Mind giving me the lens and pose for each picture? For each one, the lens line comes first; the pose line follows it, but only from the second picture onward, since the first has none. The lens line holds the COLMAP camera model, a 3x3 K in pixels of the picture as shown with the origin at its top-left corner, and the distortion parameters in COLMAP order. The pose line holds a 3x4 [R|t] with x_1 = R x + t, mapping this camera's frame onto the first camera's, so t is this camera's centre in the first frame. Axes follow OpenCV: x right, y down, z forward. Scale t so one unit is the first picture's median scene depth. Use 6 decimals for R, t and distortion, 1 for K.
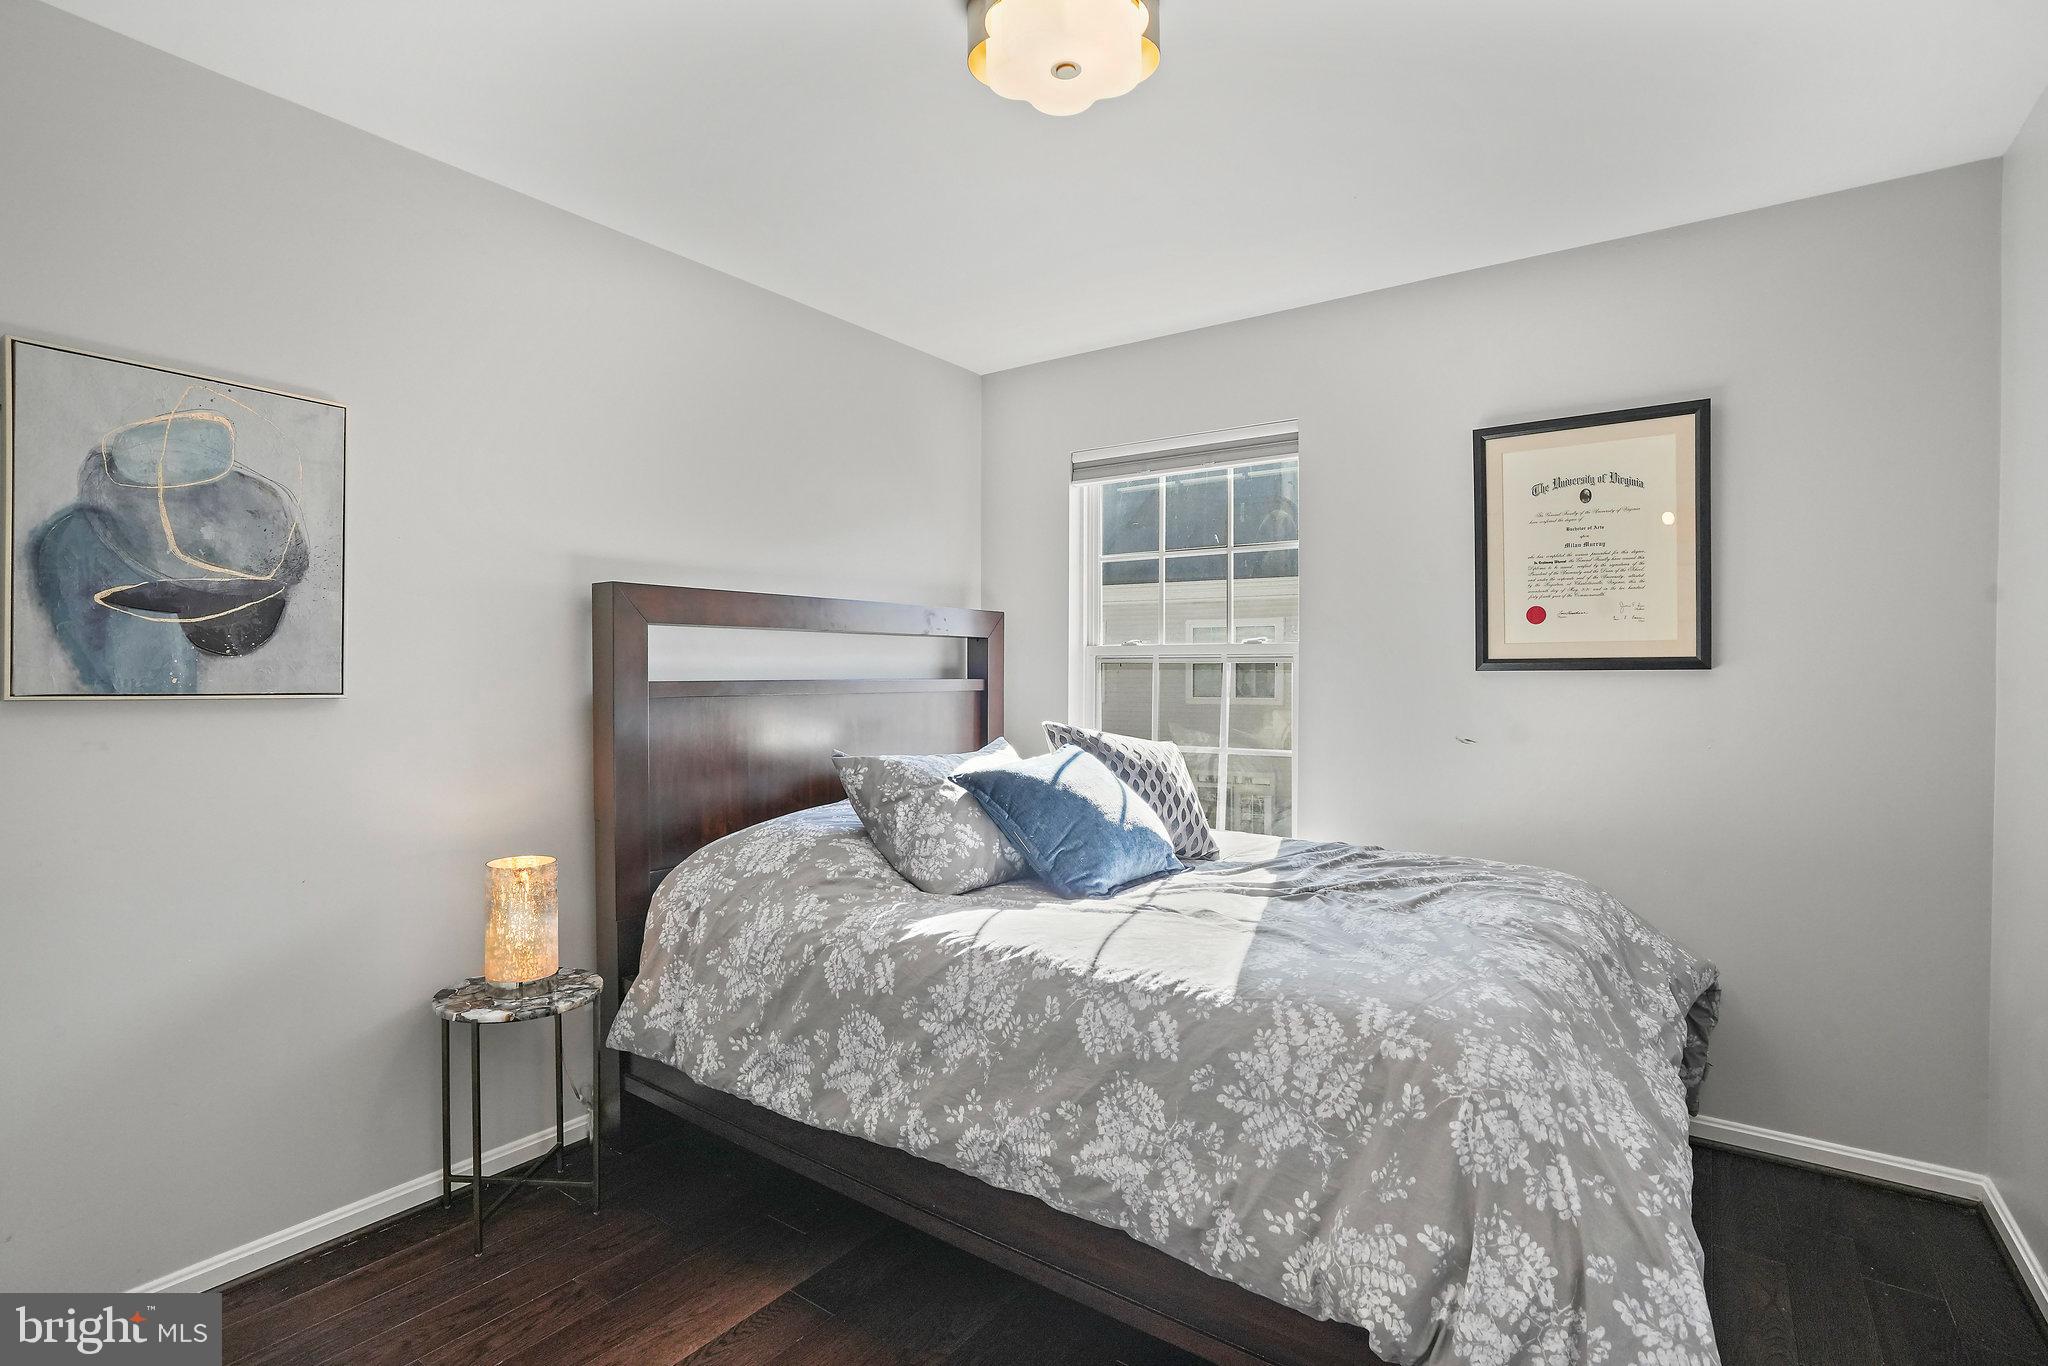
lens RADIAL K [[1009.0, 0, 1015.4], [0, 1009.0, 665.7], [0, 0, 1]] dist [-0.054948, 0.030206]
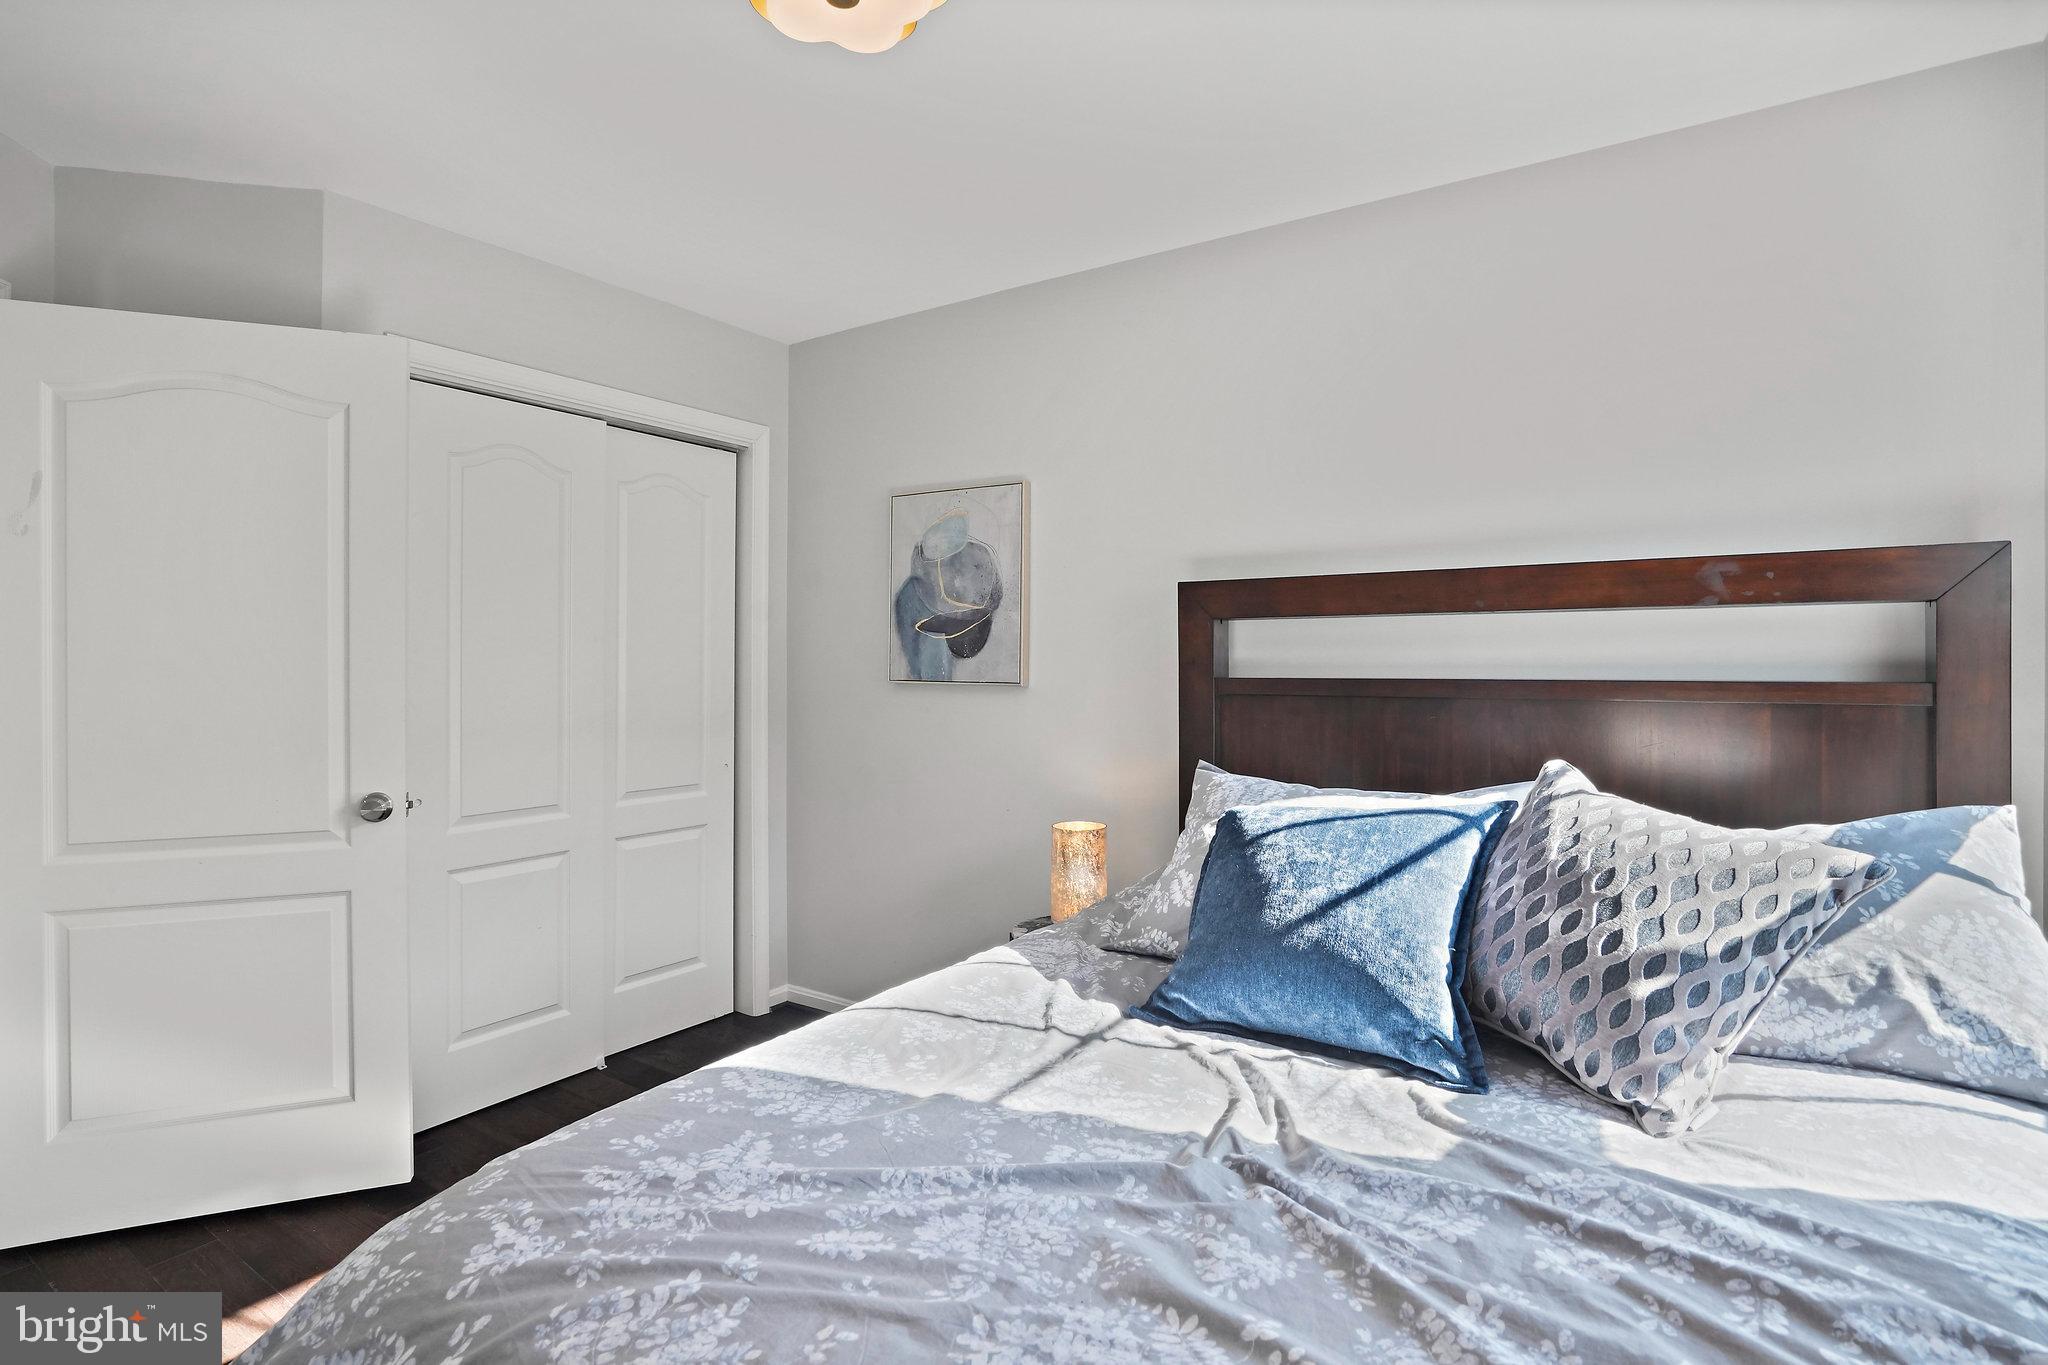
lens RADIAL K [[1011.7, 0, 1018.4], [0, 1011.7, 668.9], [0, 0, 1]] dist [-0.035619, 0.000546]
pose [[0.028295, 0.004003, -0.999592, 0.864508], [0.003699, 0.999985, 0.004110, 0.001737], [0.999593, -0.003814, 0.028279, 1.050806]]
